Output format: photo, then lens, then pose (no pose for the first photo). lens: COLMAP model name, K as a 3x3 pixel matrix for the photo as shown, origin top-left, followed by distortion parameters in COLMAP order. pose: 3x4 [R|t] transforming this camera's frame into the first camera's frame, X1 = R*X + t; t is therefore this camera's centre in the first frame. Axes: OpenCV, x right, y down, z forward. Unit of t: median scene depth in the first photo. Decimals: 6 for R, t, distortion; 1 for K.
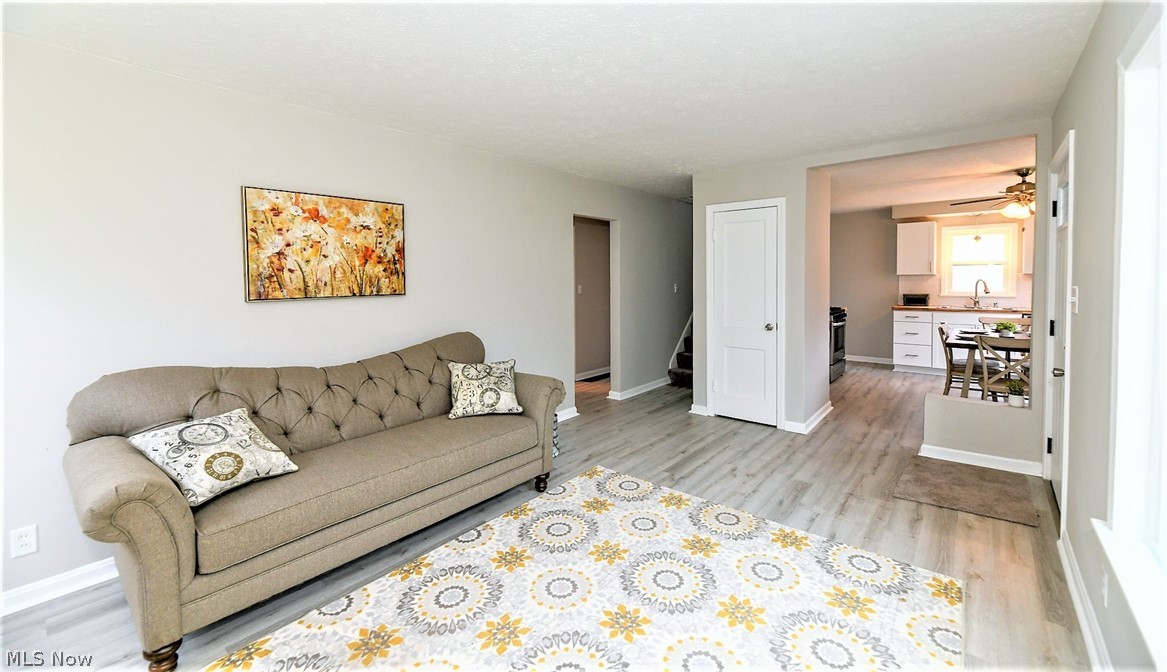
lens RADIAL K [[473.6, 0, 582.7], [0, 473.6, 291.4], [0, 0, 1]] dist [-0.001075, -0.000177]
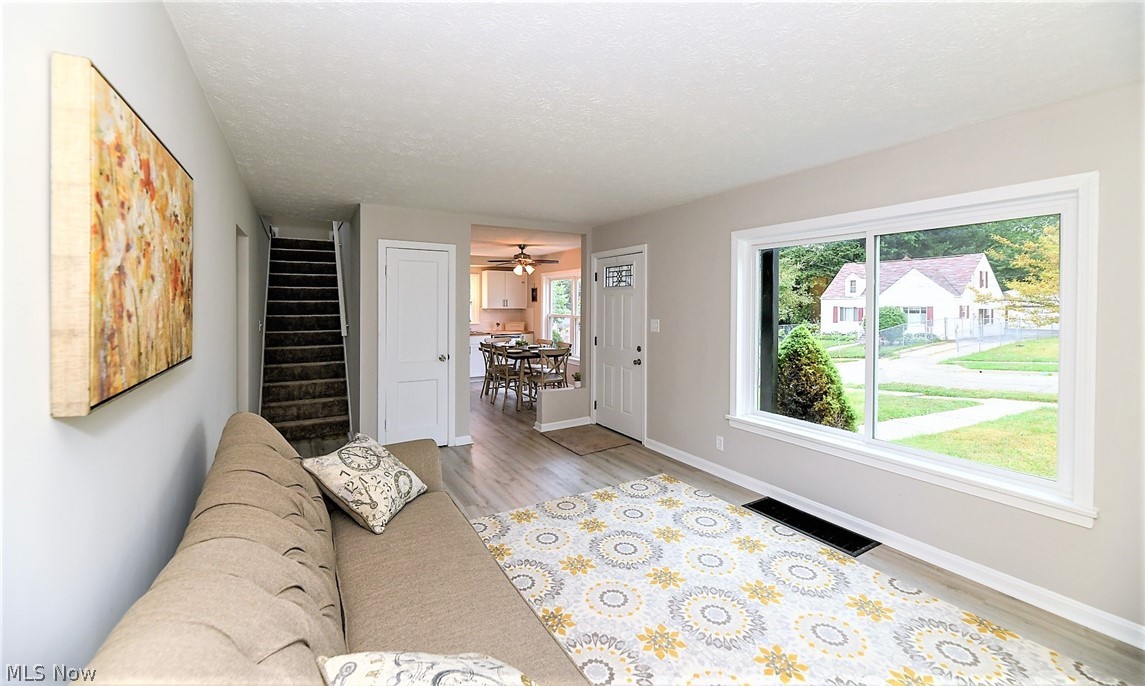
lens RADIAL K [[462.2, 0, 572.7], [0, 462.2, 309.2], [0, 0, 1]] dist [-0.003430, -0.000474]
pose [[0.332521, 0.001021, 0.943095, -0.748452], [0.021028, 0.999743, -0.008497, -0.034143], [-0.942861, 0.022656, 0.332414, 0.482405]]
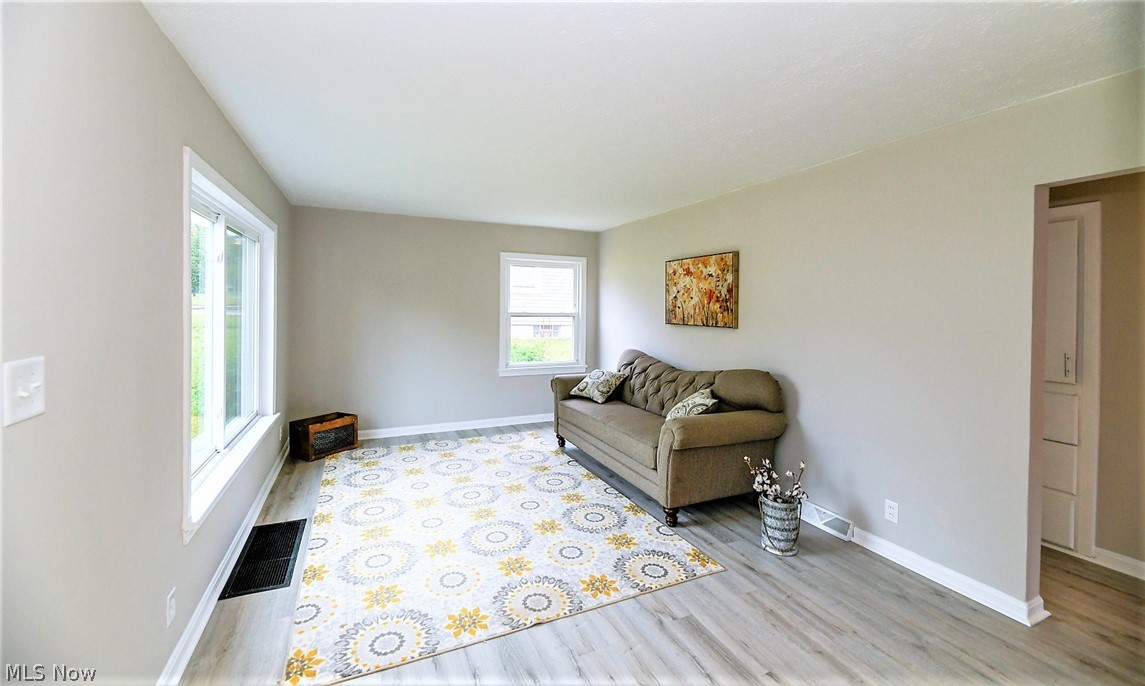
lens RADIAL K [[462.2, 0, 573.9], [0, 462.2, 308.1], [0, 0, 1]] dist [-0.003430, -0.000474]
pose [[-0.430068, 0.009696, -0.902744, 0.885127], [-0.032461, 0.999130, 0.026195, -0.063732], [0.902213, 0.040570, -0.429379, 1.207520]]
